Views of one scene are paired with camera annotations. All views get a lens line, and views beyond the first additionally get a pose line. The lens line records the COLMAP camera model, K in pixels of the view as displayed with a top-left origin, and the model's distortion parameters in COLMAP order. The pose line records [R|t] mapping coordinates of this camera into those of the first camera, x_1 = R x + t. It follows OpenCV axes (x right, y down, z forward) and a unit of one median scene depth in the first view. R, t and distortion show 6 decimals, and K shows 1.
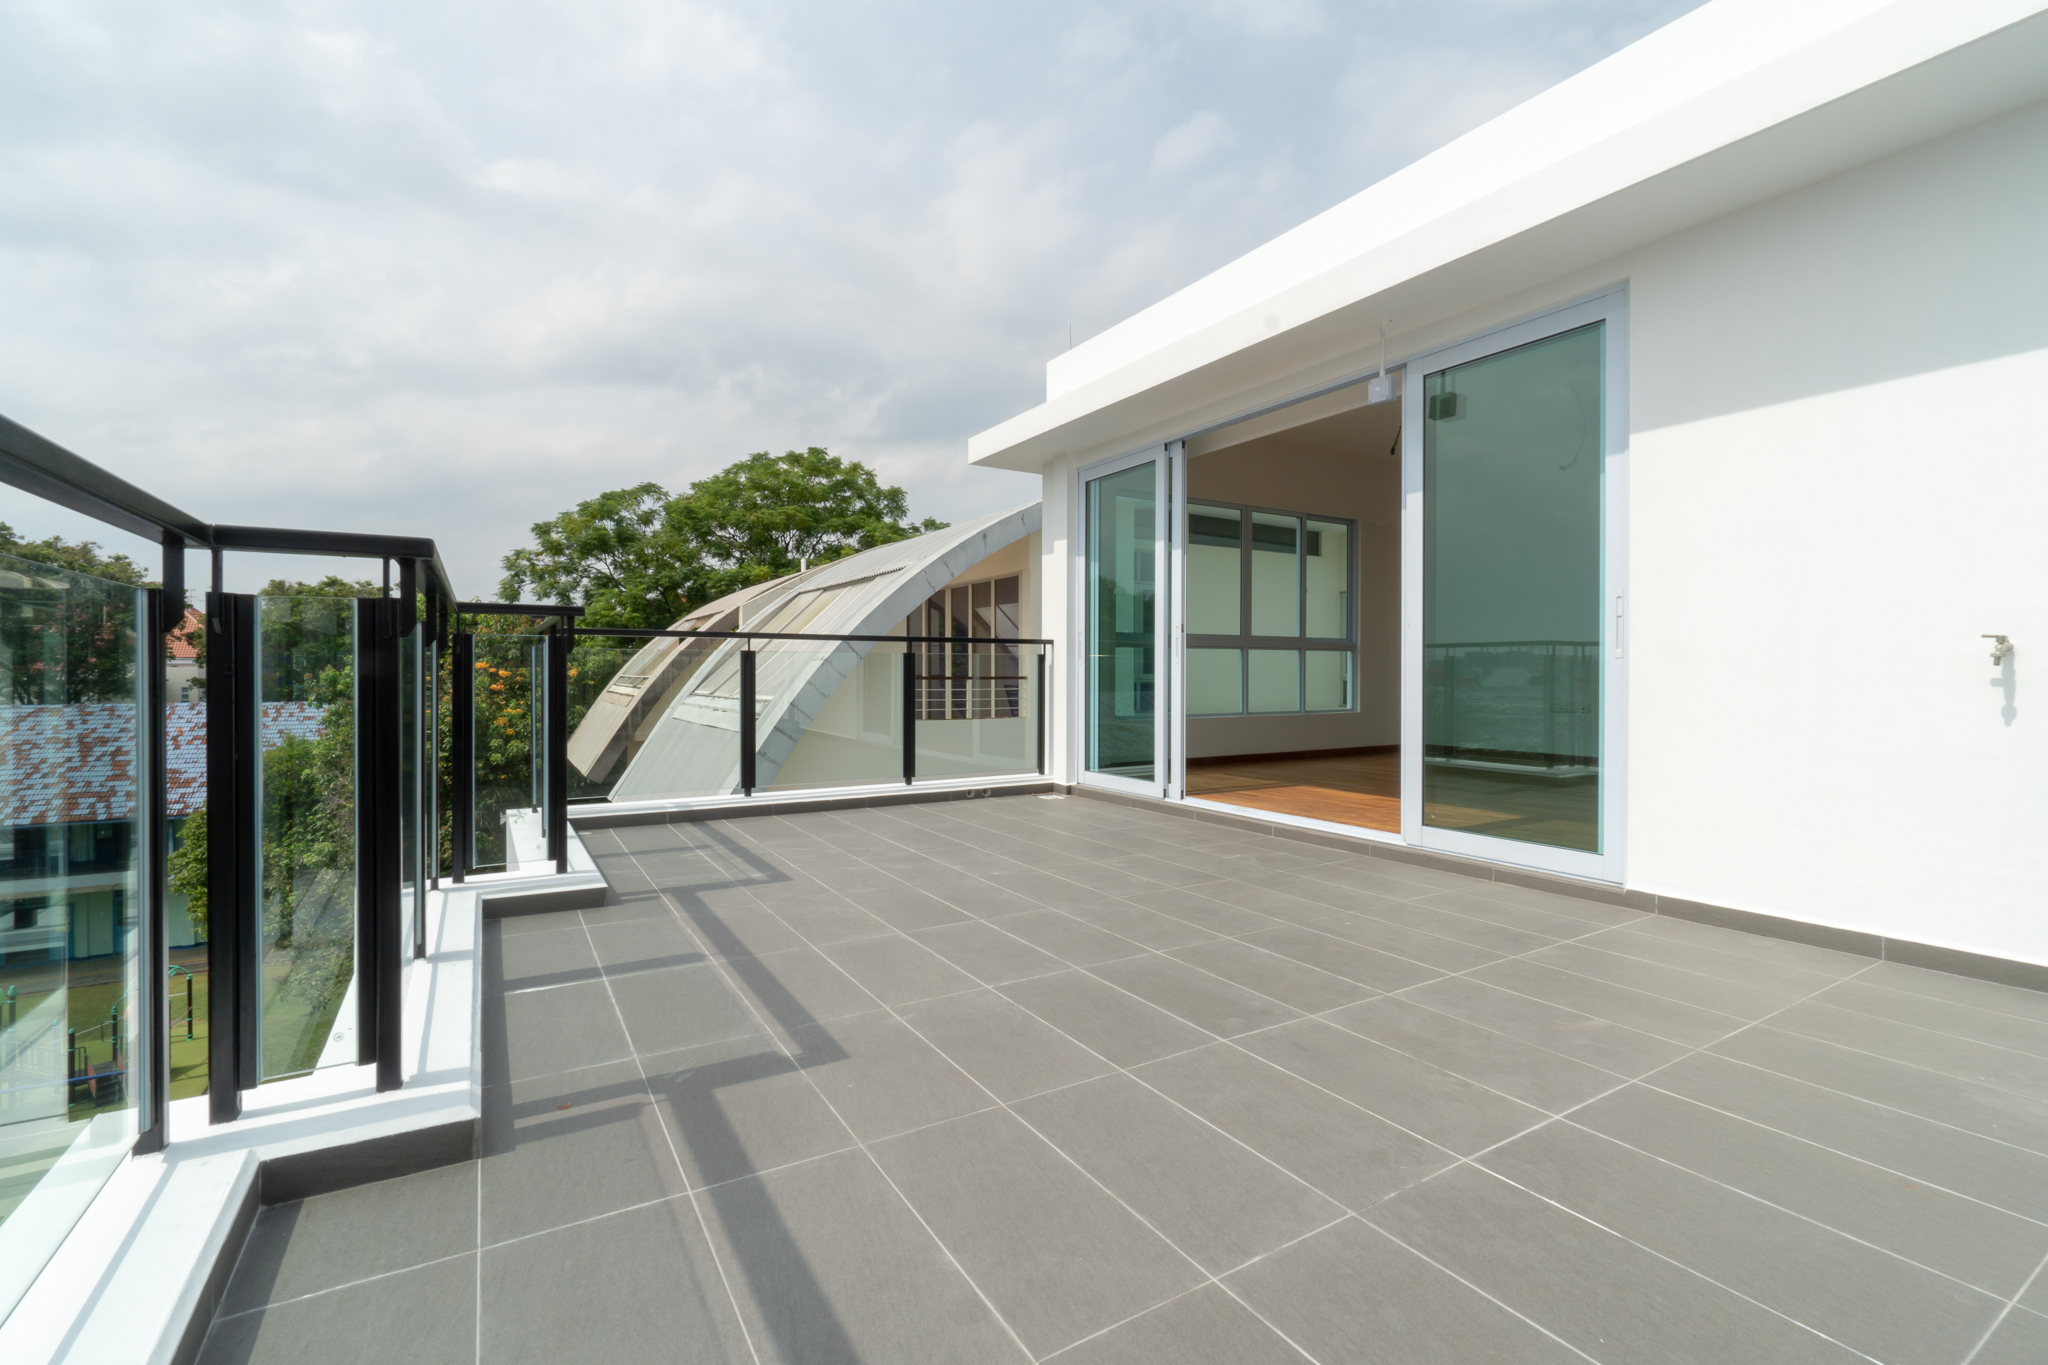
lens RADIAL K [[886.5, 0, 1013.6], [0, 886.5, 672.3], [0, 0, 1]] dist [-0.003286, 0.000158]
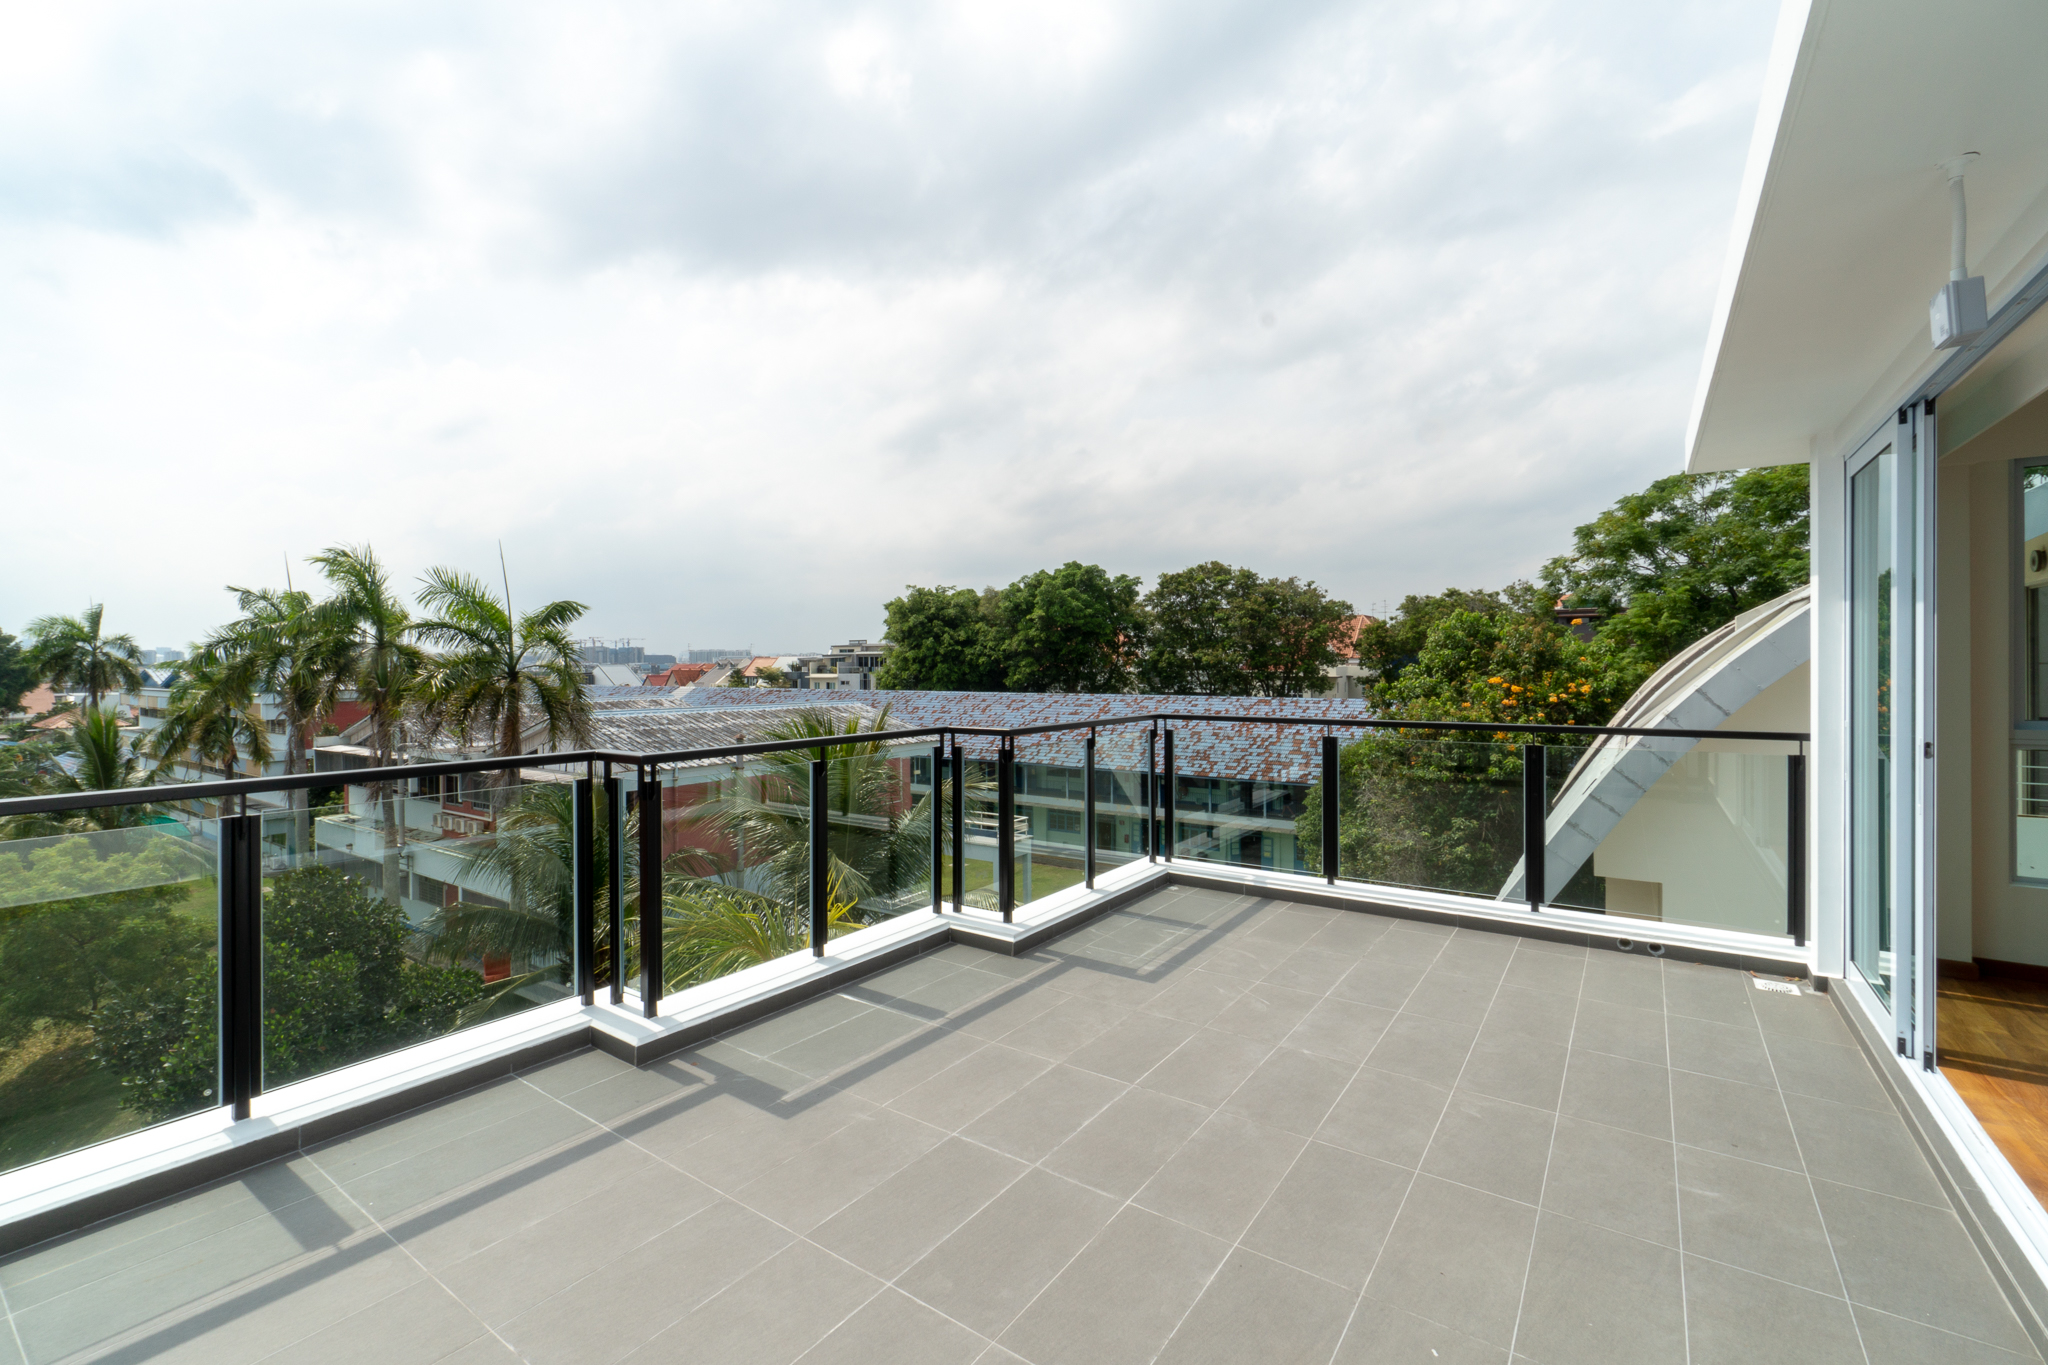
lens RADIAL K [[886.5, 0, 1013.6], [0, 886.5, 672.3], [0, 0, 1]] dist [-0.003286, 0.000158]
pose [[0.406733, 0.003440, -0.913540, 0.380729], [0.004310, 0.999975, 0.005685, -0.085992], [0.913537, -0.006249, 0.406708, 0.233539]]
